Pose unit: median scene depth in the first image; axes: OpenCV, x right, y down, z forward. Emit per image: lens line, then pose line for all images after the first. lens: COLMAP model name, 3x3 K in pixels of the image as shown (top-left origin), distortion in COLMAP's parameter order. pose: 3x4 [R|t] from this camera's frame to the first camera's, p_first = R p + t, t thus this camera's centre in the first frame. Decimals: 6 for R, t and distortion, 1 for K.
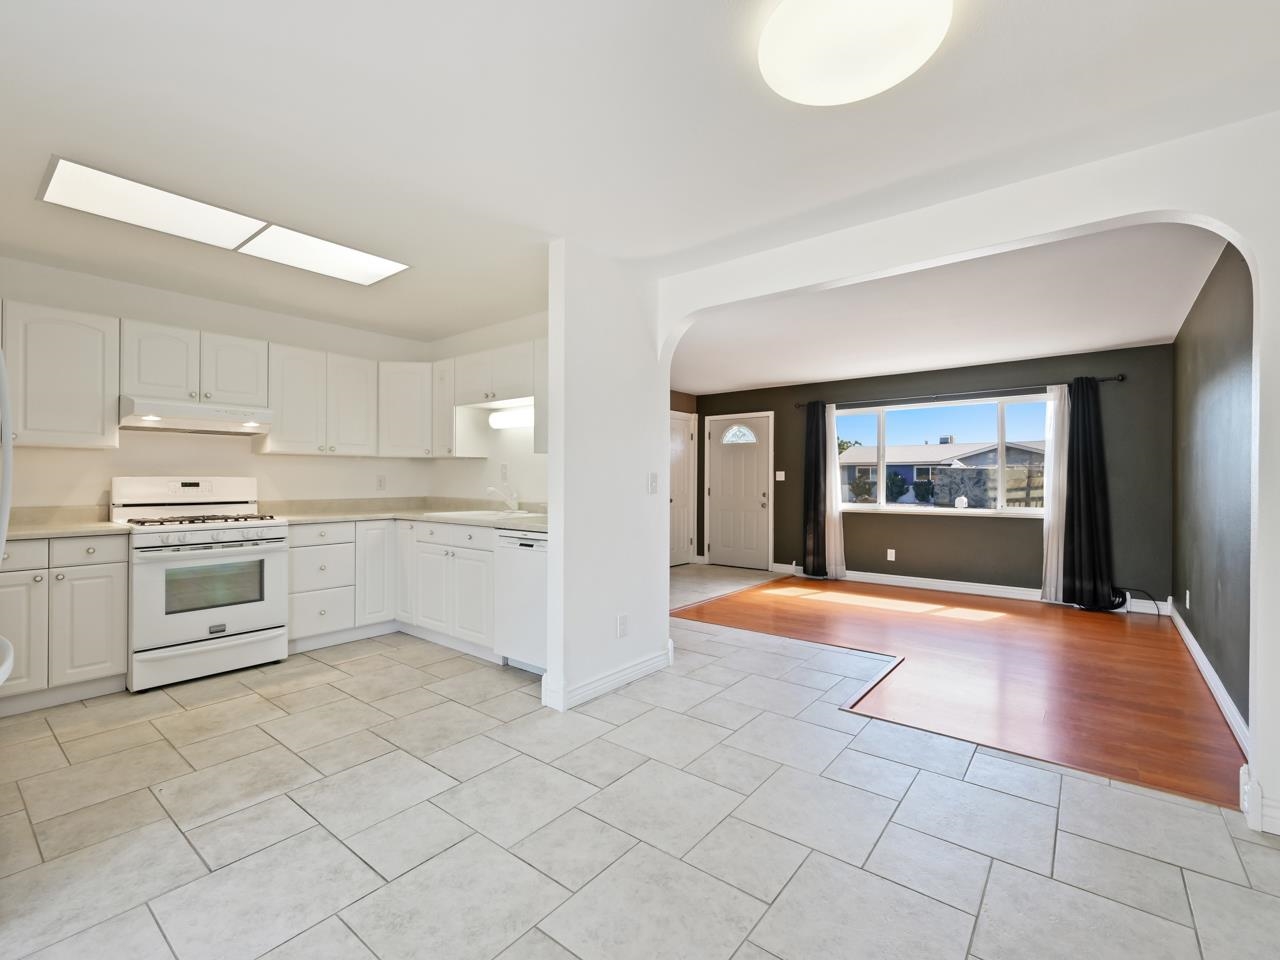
lens RADIAL K [[569.2, 0, 637.9], [0, 569.2, 479.2], [0, 0, 1]] dist [-0.000559, -0.000360]
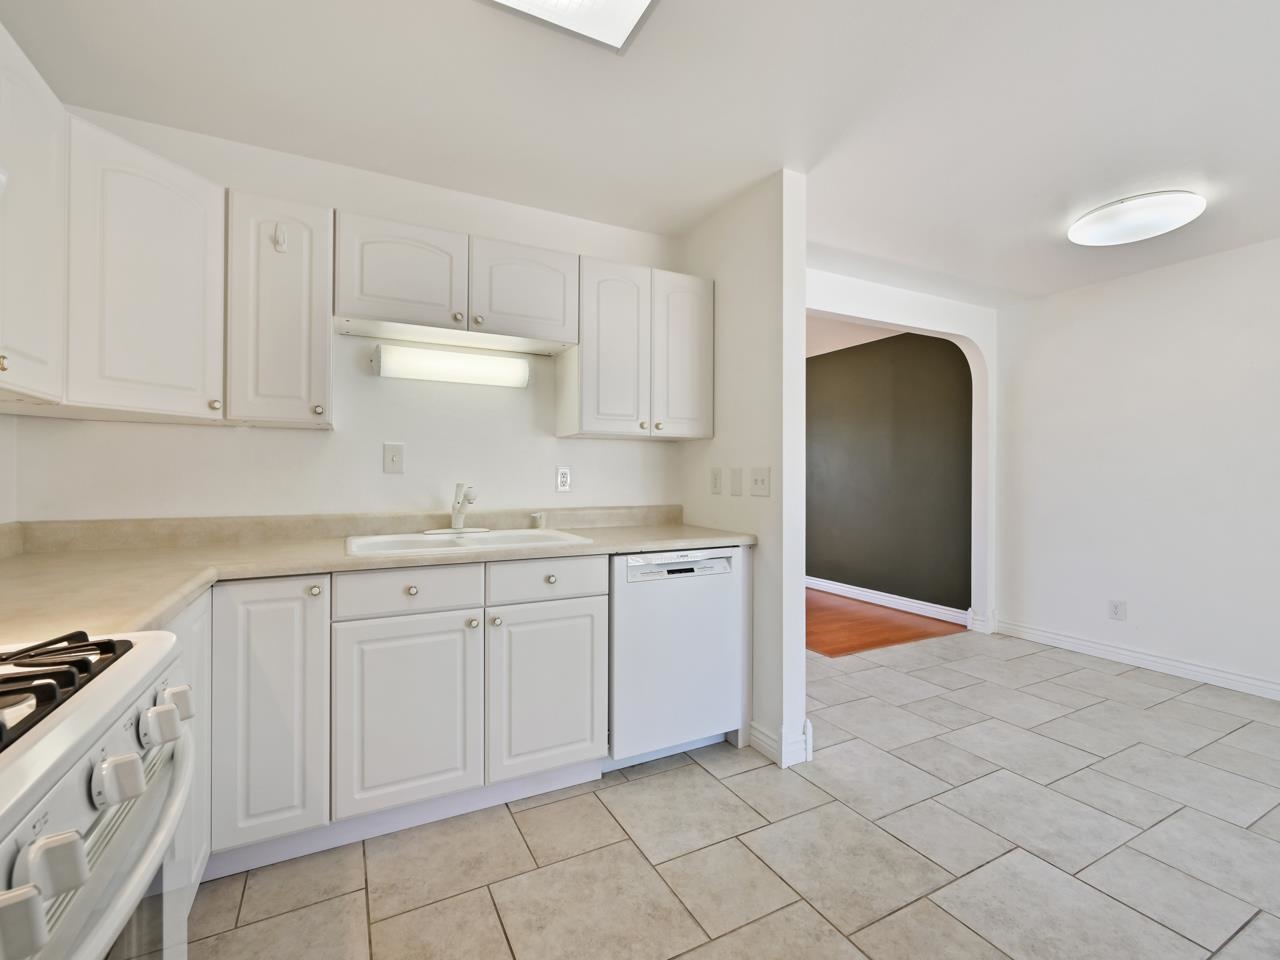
lens RADIAL K [[569.2, 0, 633.2], [0, 569.2, 477.5], [0, 0, 1]] dist [-0.000559, -0.000360]
pose [[0.405065, -0.005243, 0.914273, -0.682353], [-0.002785, 0.999972, 0.006969, -0.001552], [-0.914284, -0.005369, 0.405039, 0.627915]]
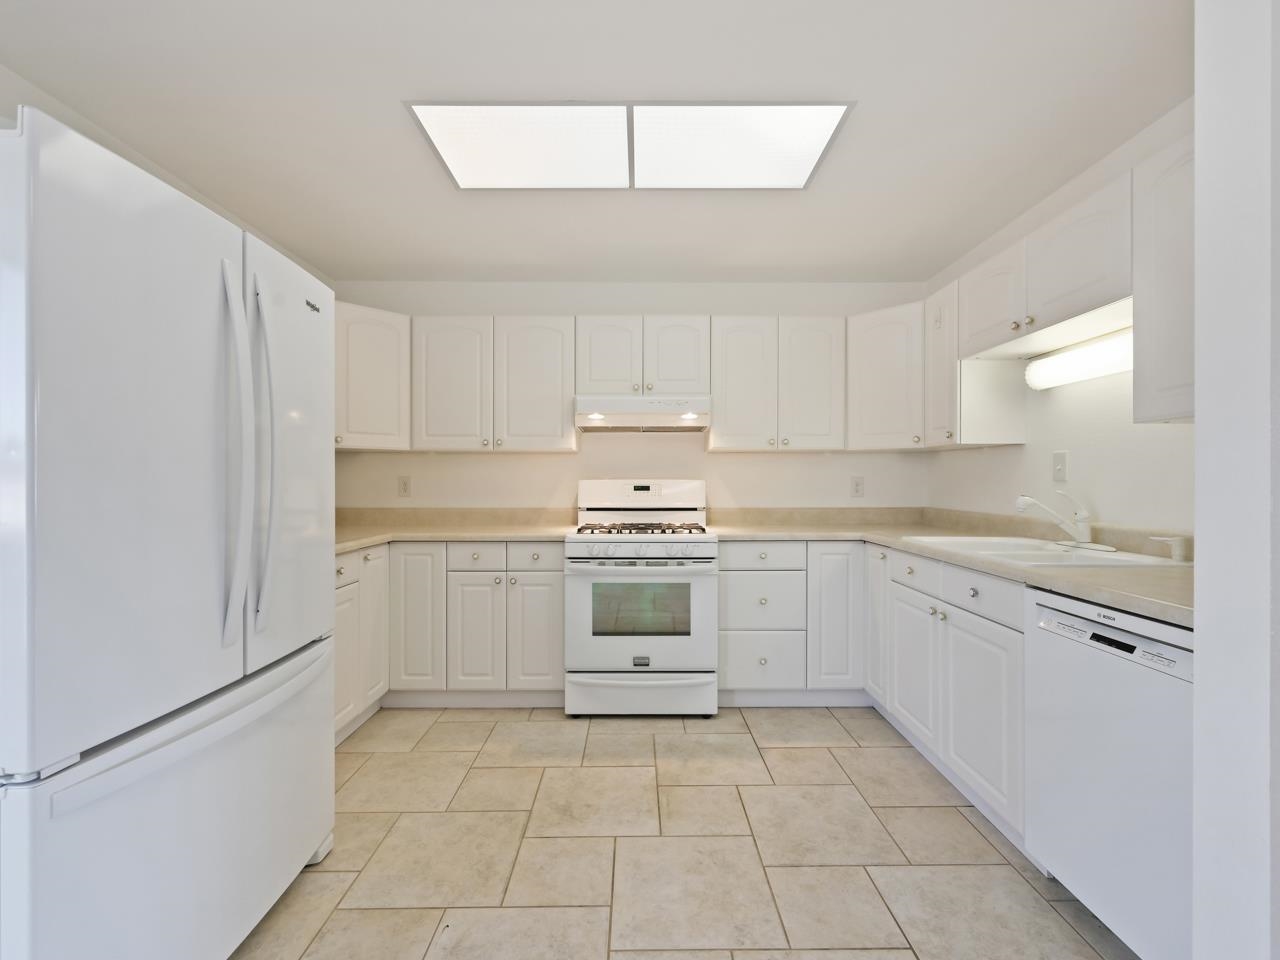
lens RADIAL K [[569.2, 0, 642.2], [0, 569.2, 483.6], [0, 0, 1]] dist [-0.000559, -0.000360]
pose [[0.634021, 0.000777, -0.773315, -0.075727], [0.001868, 0.999995, 0.002536, -0.000175], [0.773313, -0.003053, 0.634017, 0.387491]]
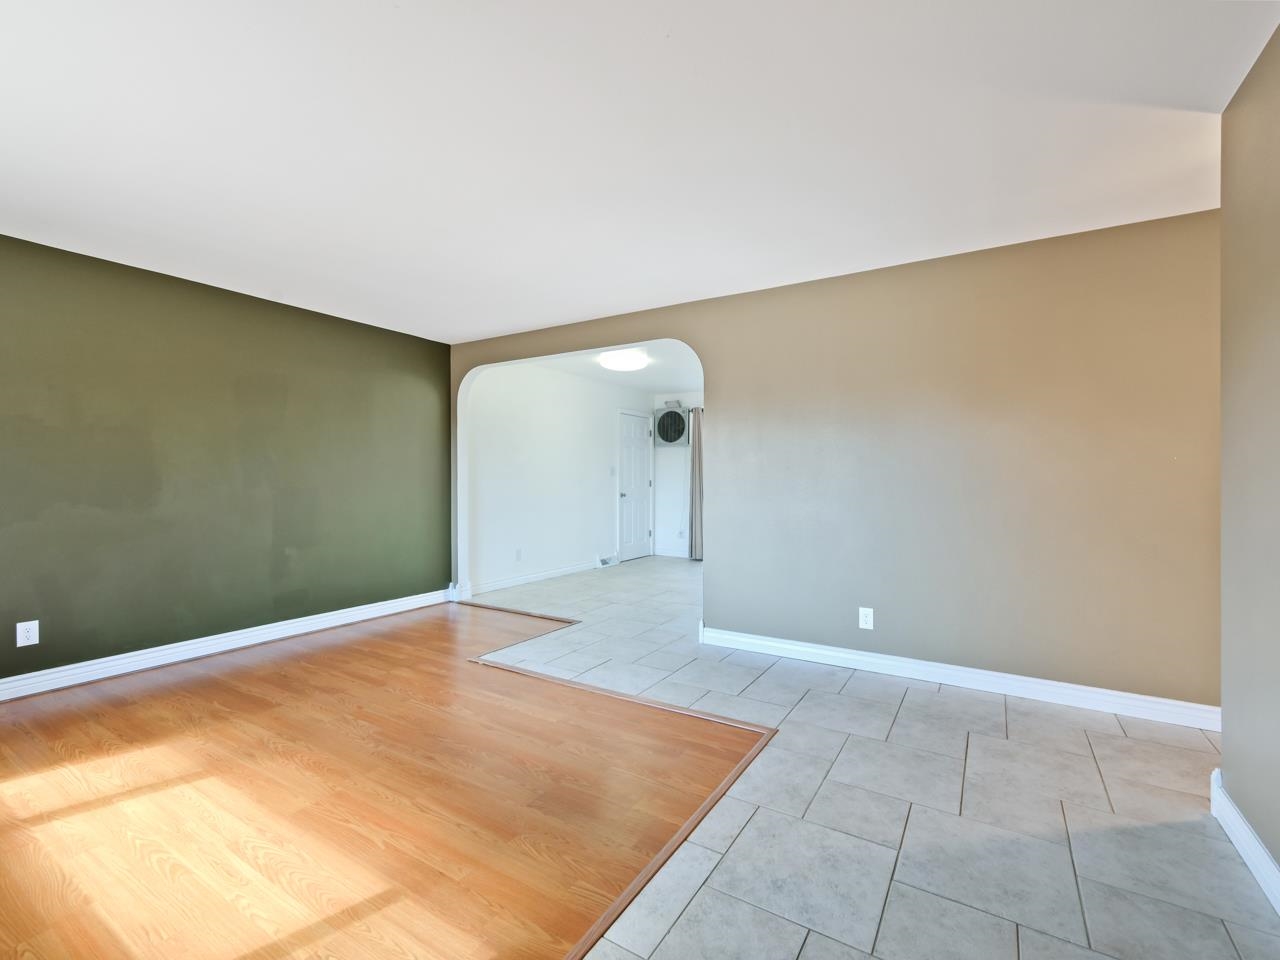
lens RADIAL K [[569.2, 0, 643.4], [0, 569.2, 483.0], [0, 0, 1]] dist [-0.000559, -0.000360]
pose [[-0.991802, -0.005402, -0.127669, 0.272585], [-0.006145, 0.999966, 0.005425, 0.008260], [0.127635, 0.006165, -0.991802, 1.815892]]
